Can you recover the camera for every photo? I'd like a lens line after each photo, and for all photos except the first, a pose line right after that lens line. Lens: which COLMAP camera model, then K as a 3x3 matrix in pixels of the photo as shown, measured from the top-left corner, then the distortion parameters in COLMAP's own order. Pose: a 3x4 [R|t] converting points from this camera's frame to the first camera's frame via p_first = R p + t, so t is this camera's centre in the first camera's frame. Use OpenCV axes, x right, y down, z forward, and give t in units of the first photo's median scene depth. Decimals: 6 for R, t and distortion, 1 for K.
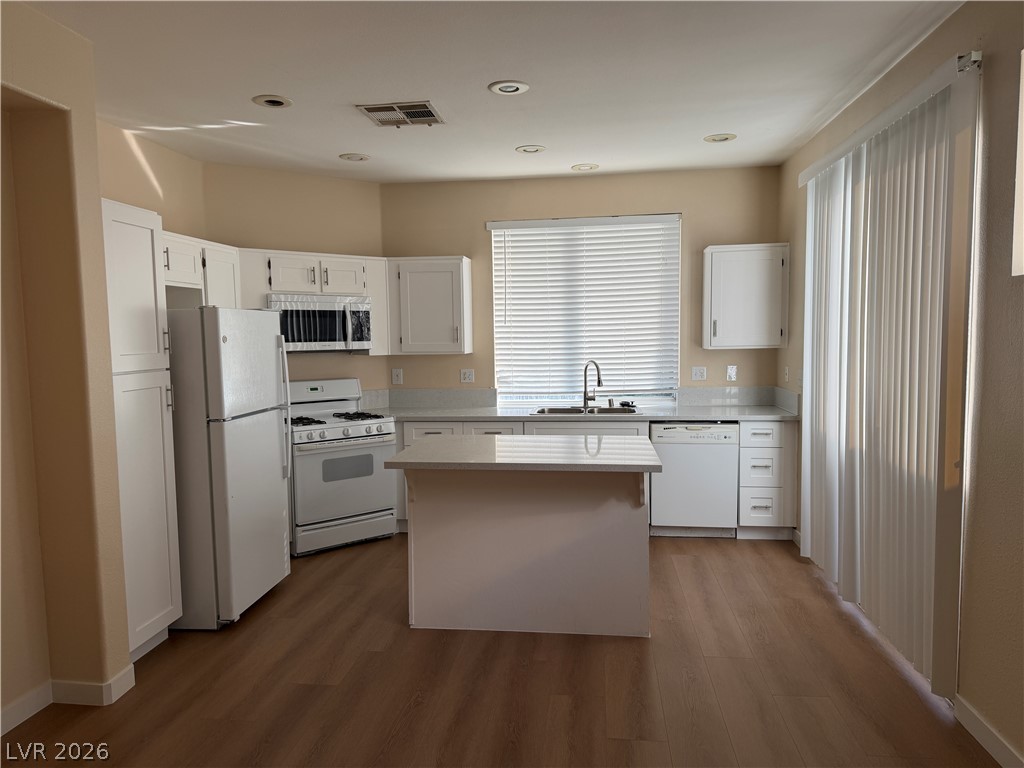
lens RADIAL K [[711.6, 0, 503.4], [0, 711.6, 390.1], [0, 0, 1]] dist [0.062945, -0.076855]
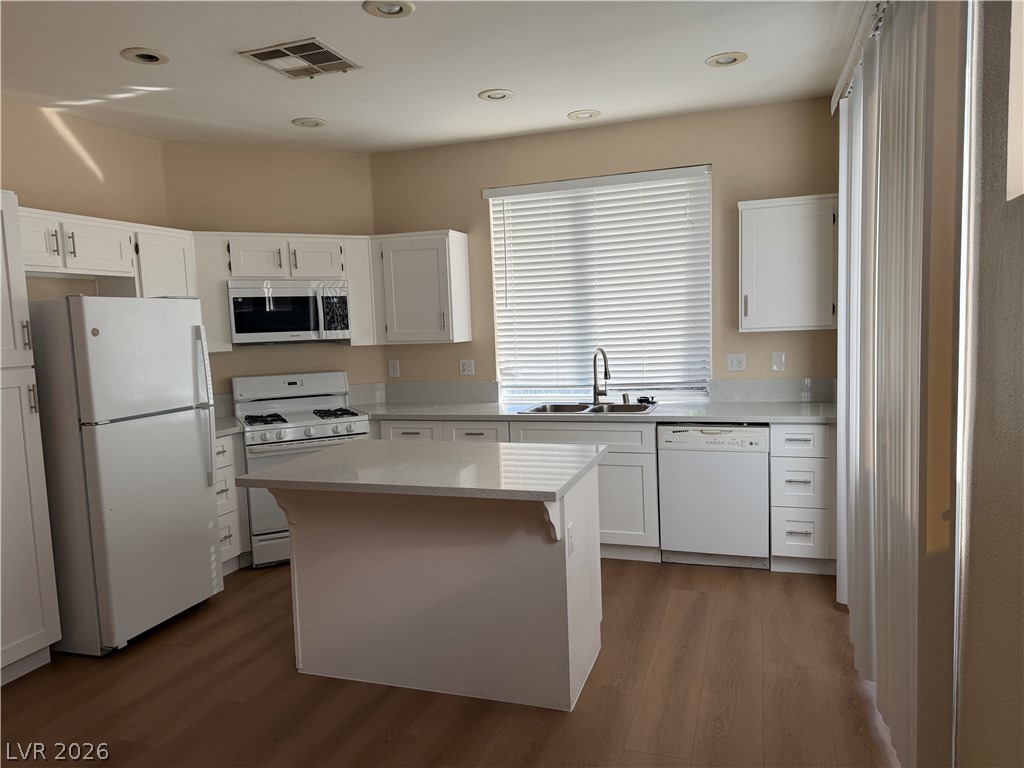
lens RADIAL K [[711.6, 0, 510.7], [0, 711.6, 391.3], [0, 0, 1]] dist [0.062945, -0.076855]
pose [[0.979013, -0.000930, -0.203797, 0.212131], [0.005562, 0.999739, 0.022157, -0.010886], [0.203723, -0.022826, 0.978762, 0.172064]]
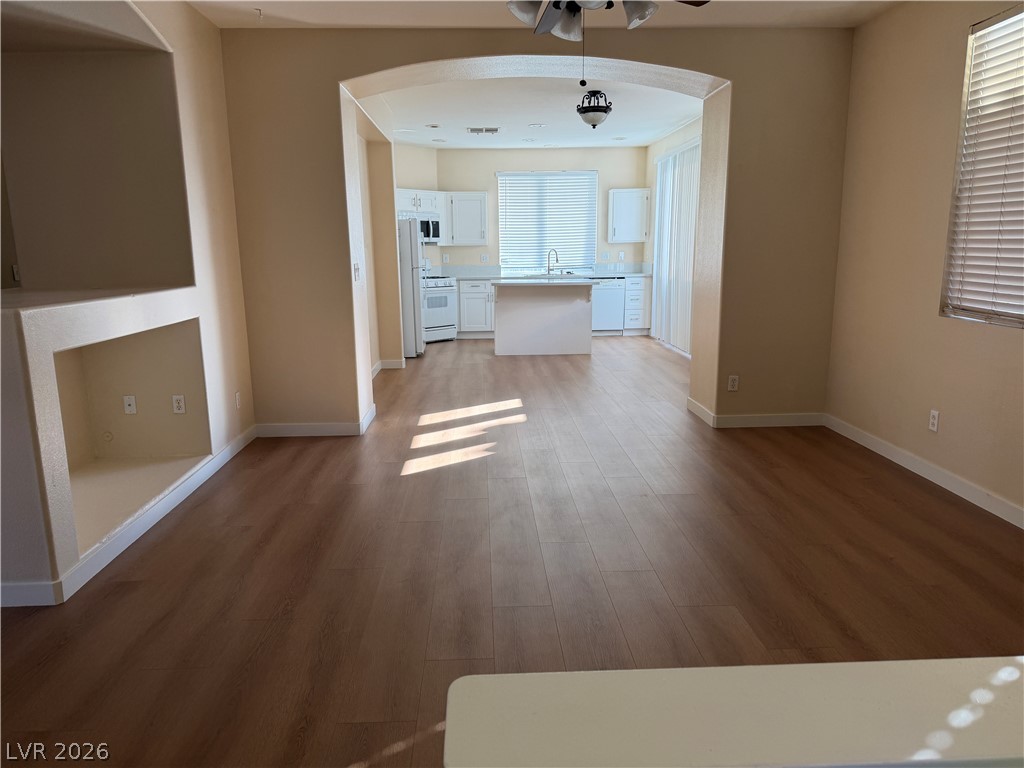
lens RADIAL K [[711.6, 0, 510.5], [0, 711.6, 406.0], [0, 0, 1]] dist [0.062945, -0.076855]
pose [[0.985010, -0.032443, 0.169416, -0.363970], [0.009226, 0.990657, 0.136068, 0.127448], [-0.172248, -0.132465, 0.976106, -1.019063]]
